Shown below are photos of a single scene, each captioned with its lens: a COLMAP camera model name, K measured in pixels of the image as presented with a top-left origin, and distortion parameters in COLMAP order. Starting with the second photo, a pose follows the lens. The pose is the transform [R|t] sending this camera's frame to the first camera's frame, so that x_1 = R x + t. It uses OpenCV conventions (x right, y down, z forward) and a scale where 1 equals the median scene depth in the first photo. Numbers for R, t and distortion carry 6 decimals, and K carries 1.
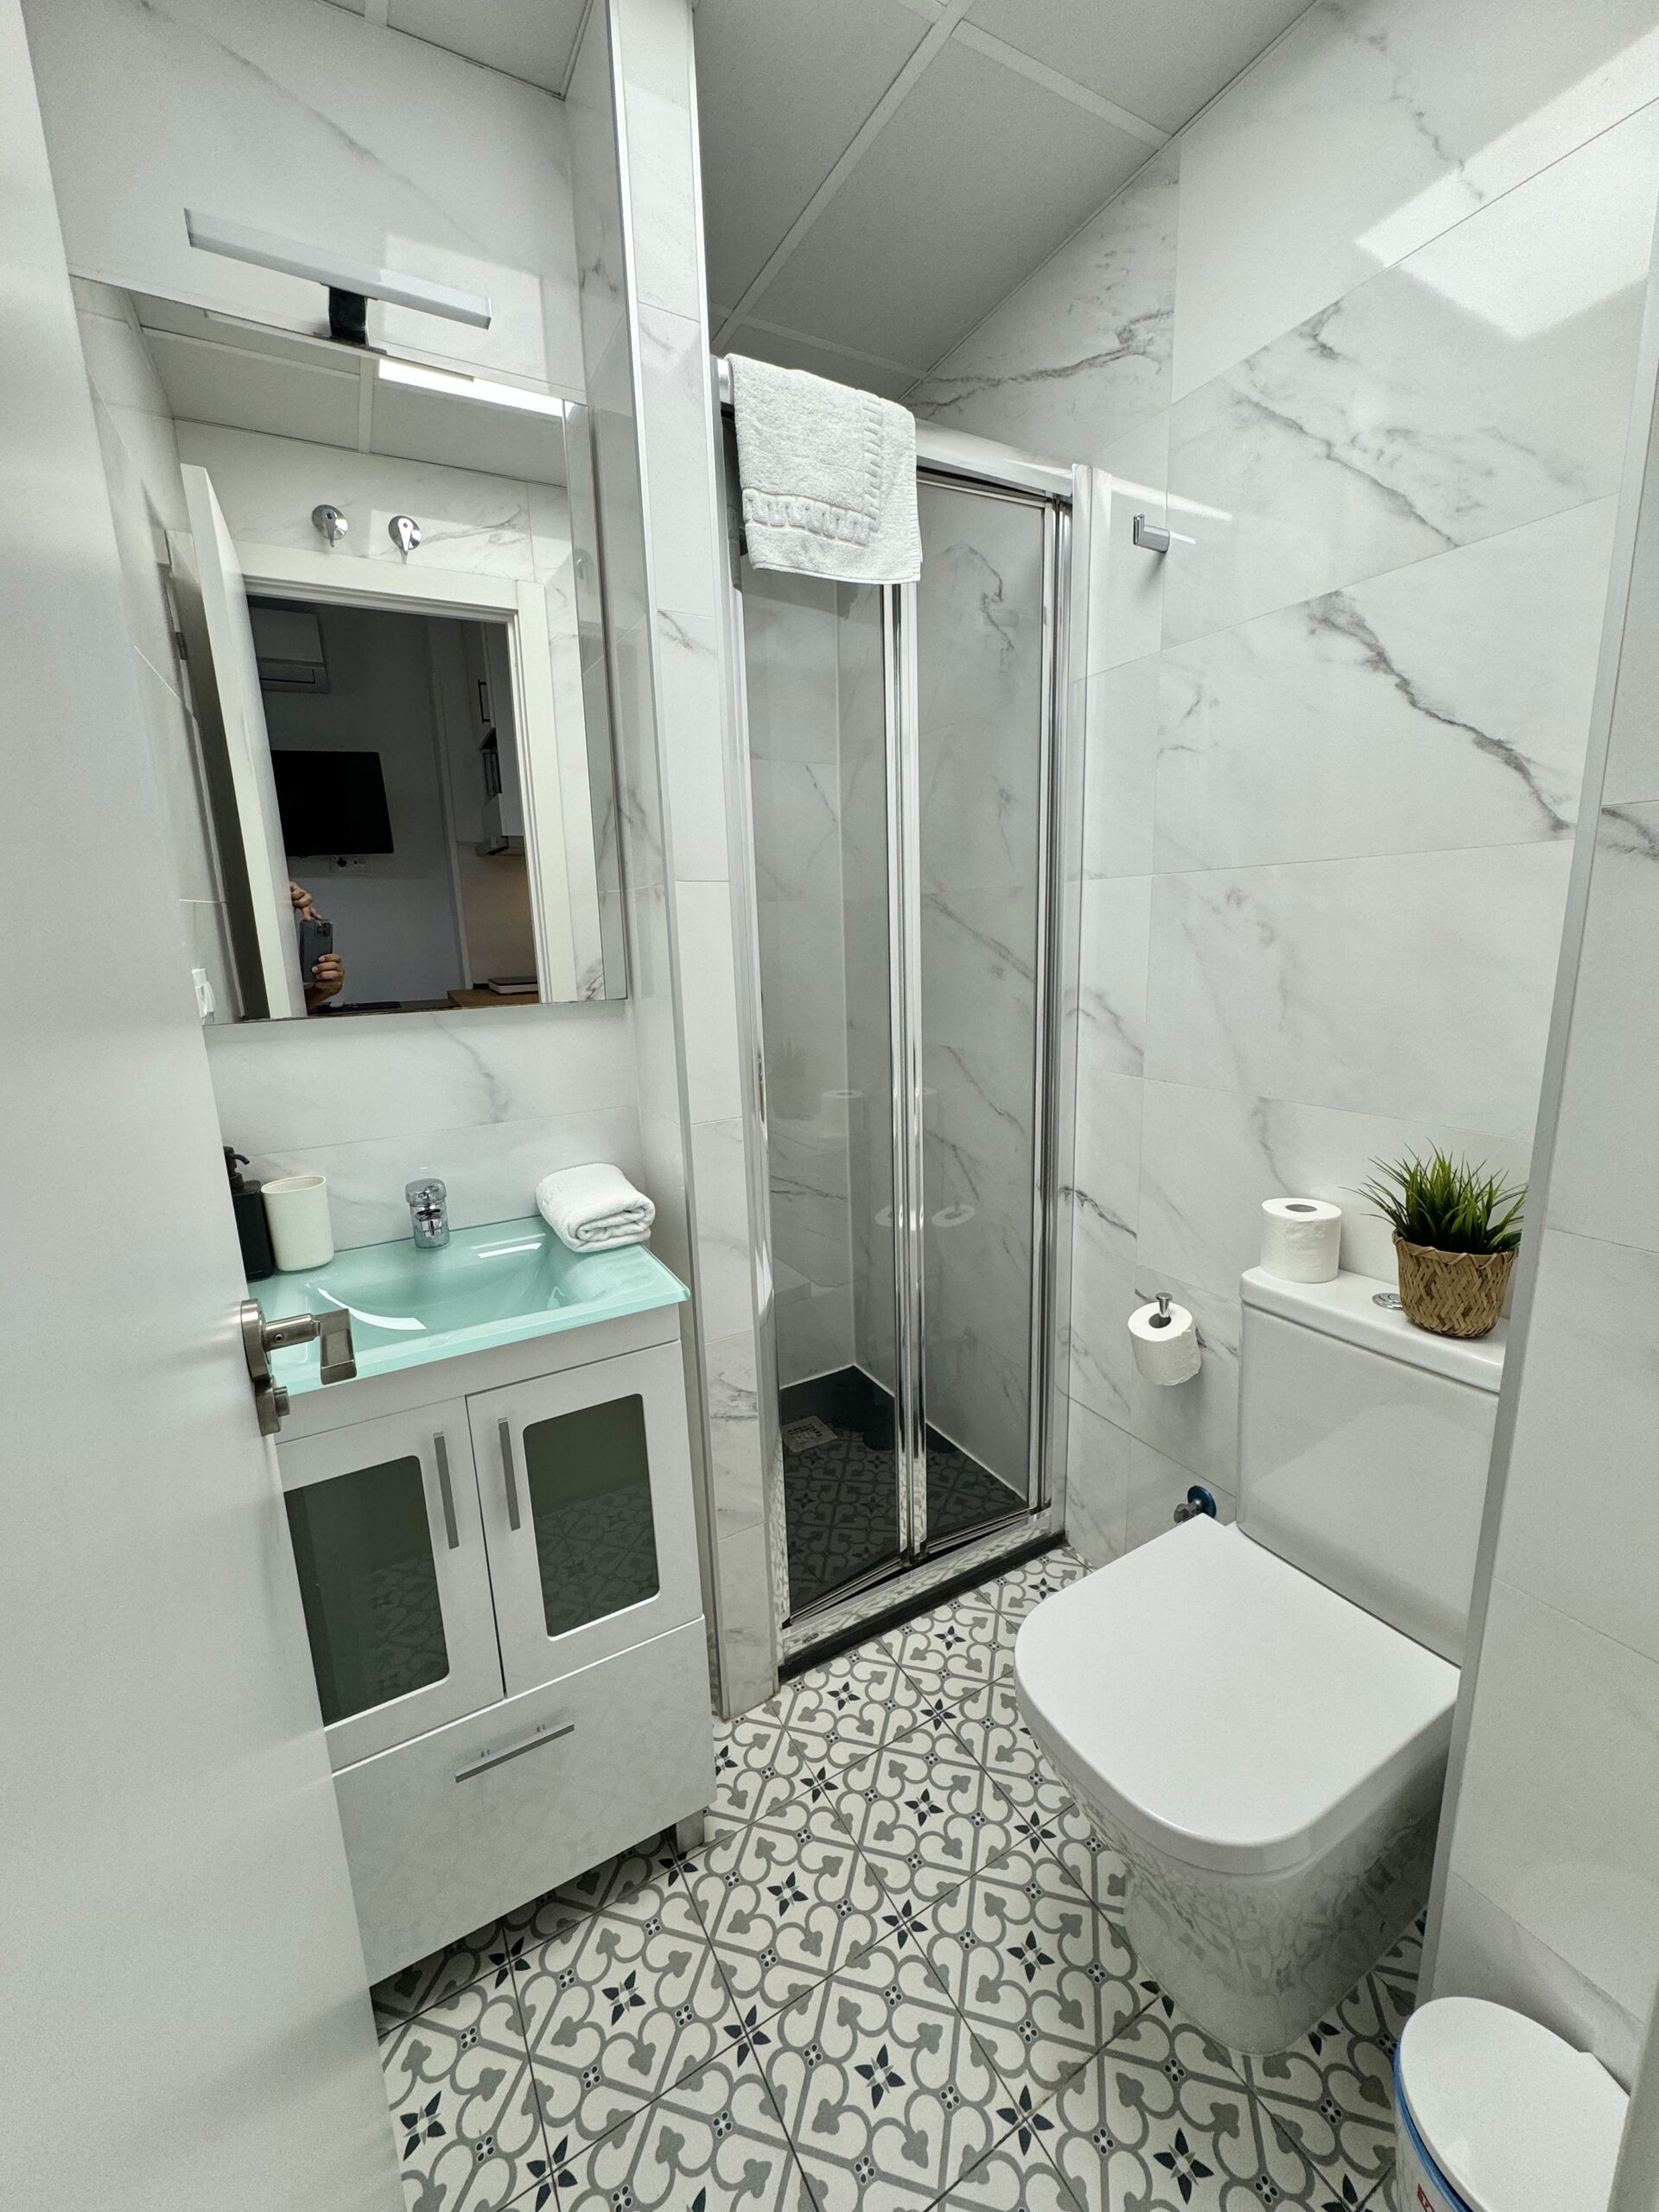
lens RADIAL K [[874.4, 0, 836.1], [0, 874.4, 1114.2], [0, 0, 1]] dist [-0.002215, -0.000032]
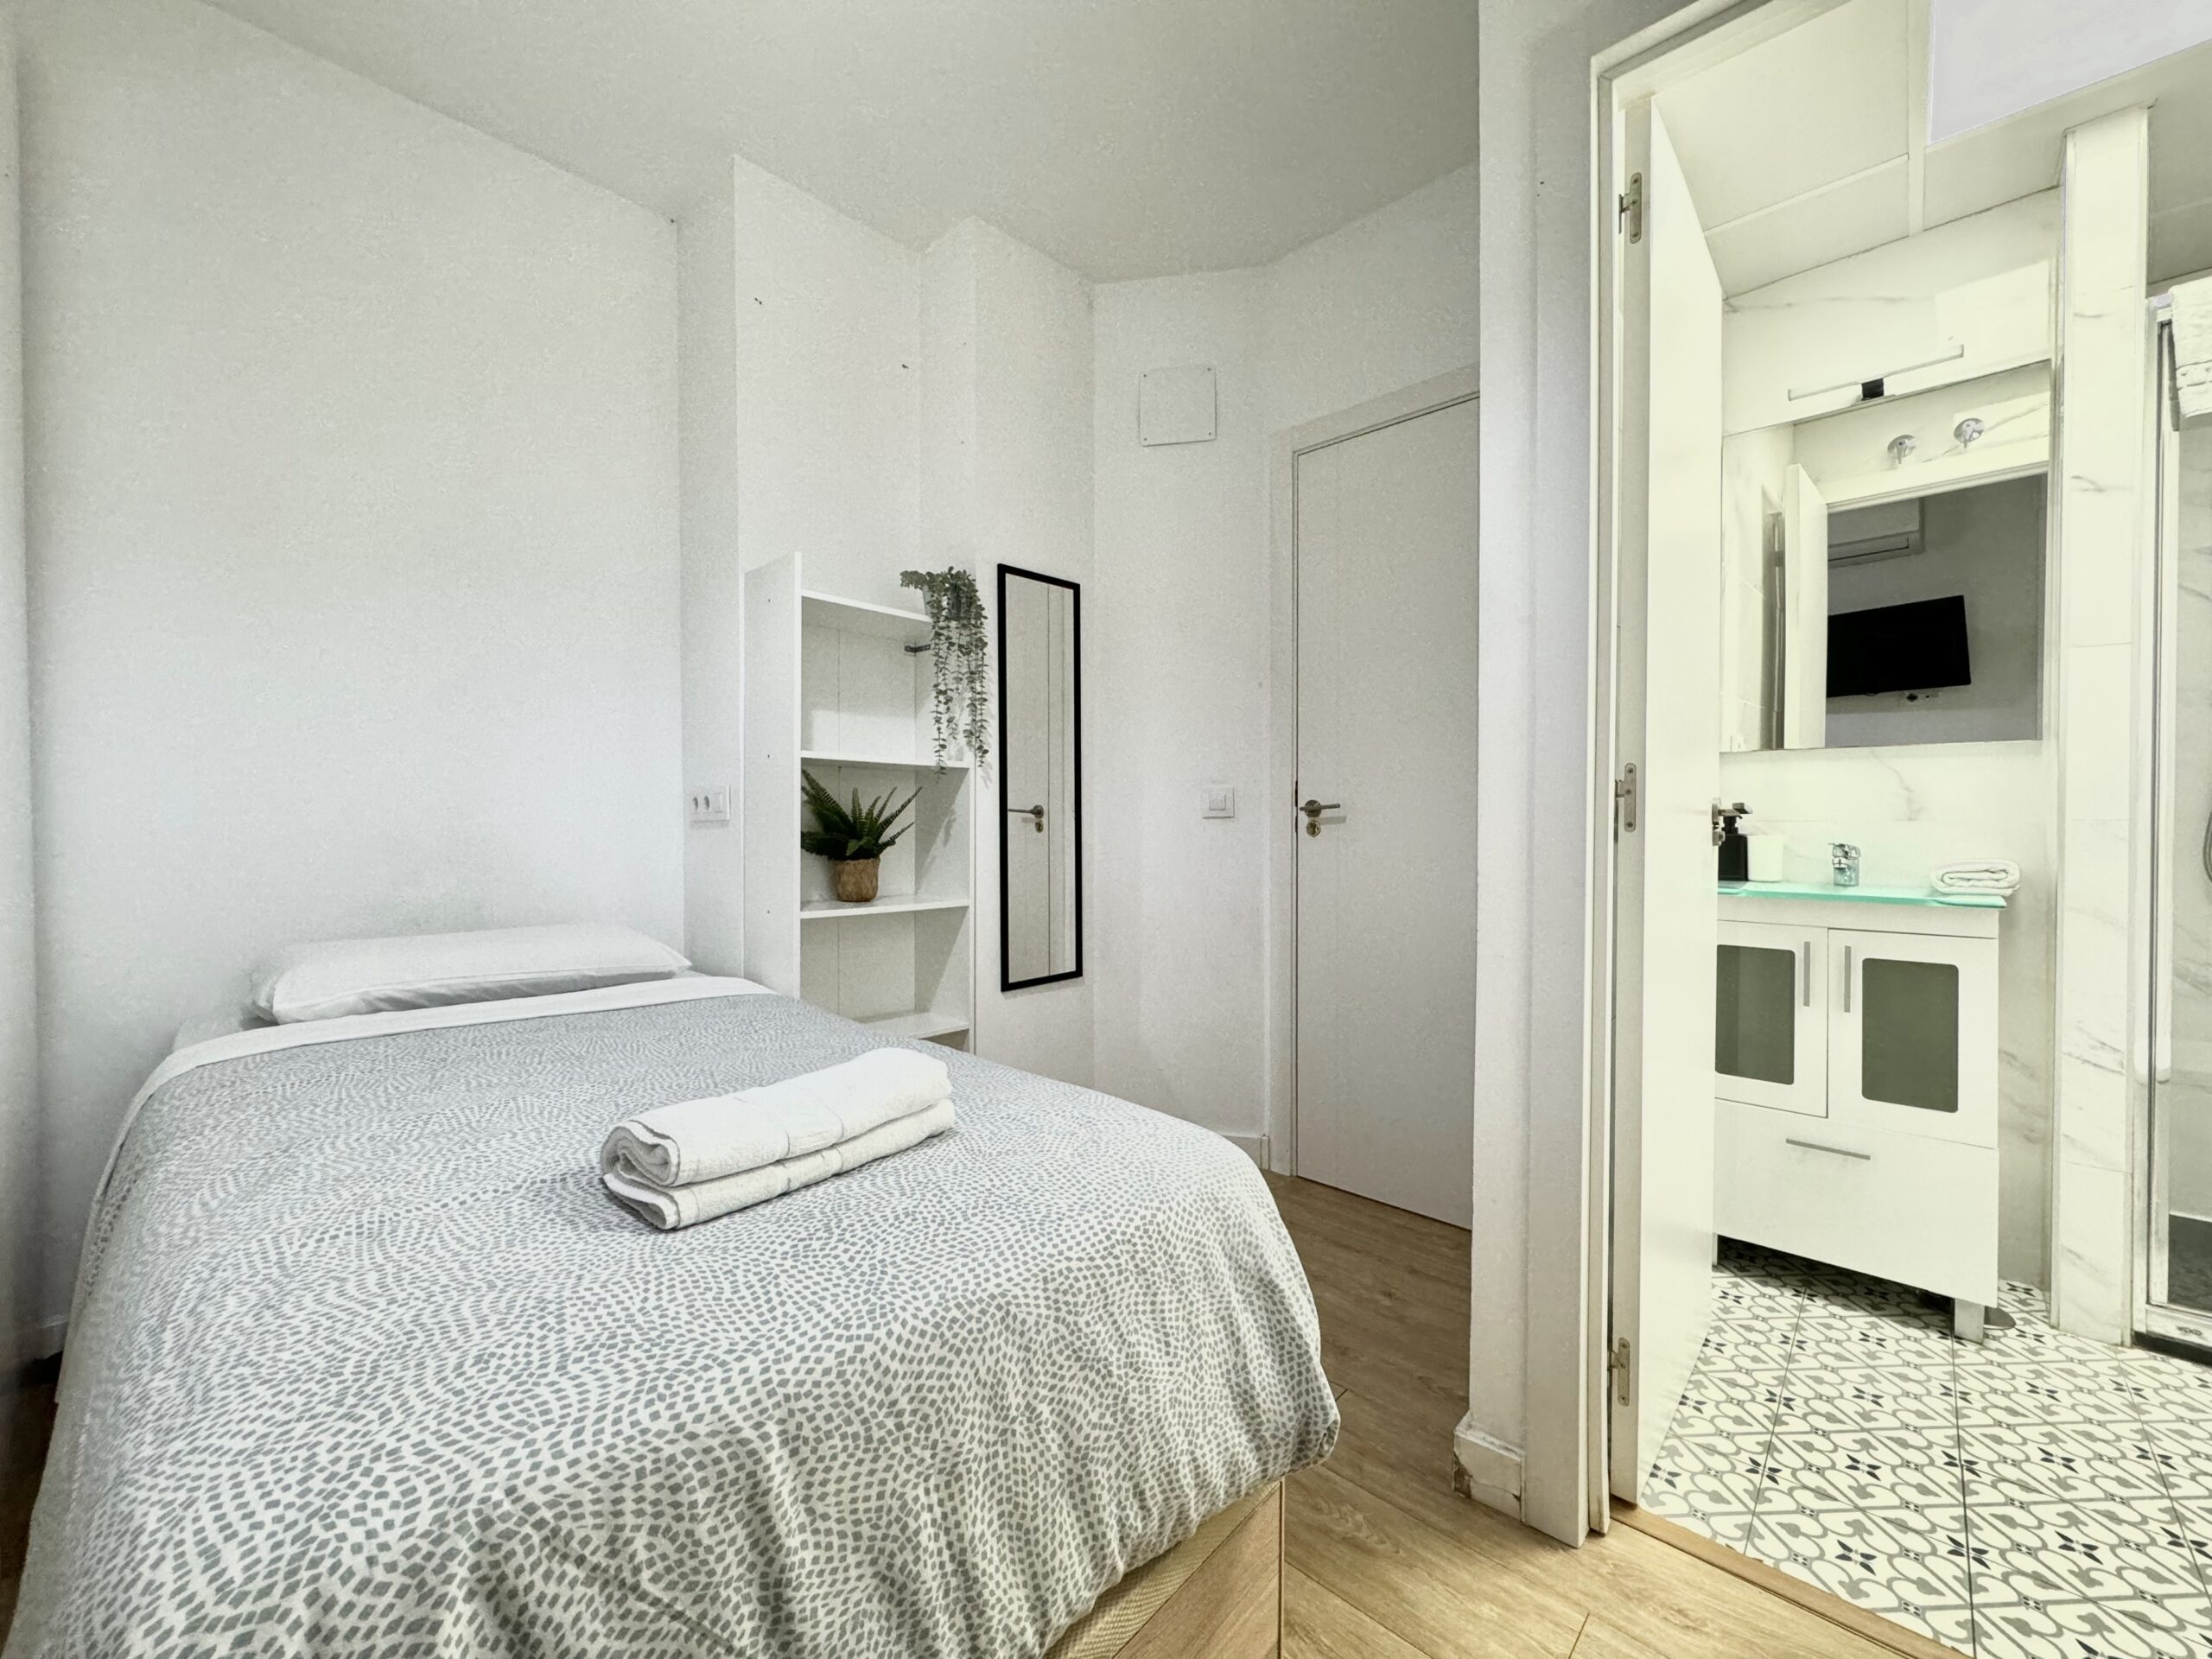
lens RADIAL K [[874.4, 0, 1106.0], [0, 874.4, 829.5], [0, 0, 1]] dist [-0.002215, -0.000032]
pose [[0.281807, 0.039139, -0.958673, 0.807661], [-0.205338, 0.978478, -0.020413, 0.408453], [0.937241, 0.202604, 0.283778, -0.896767]]
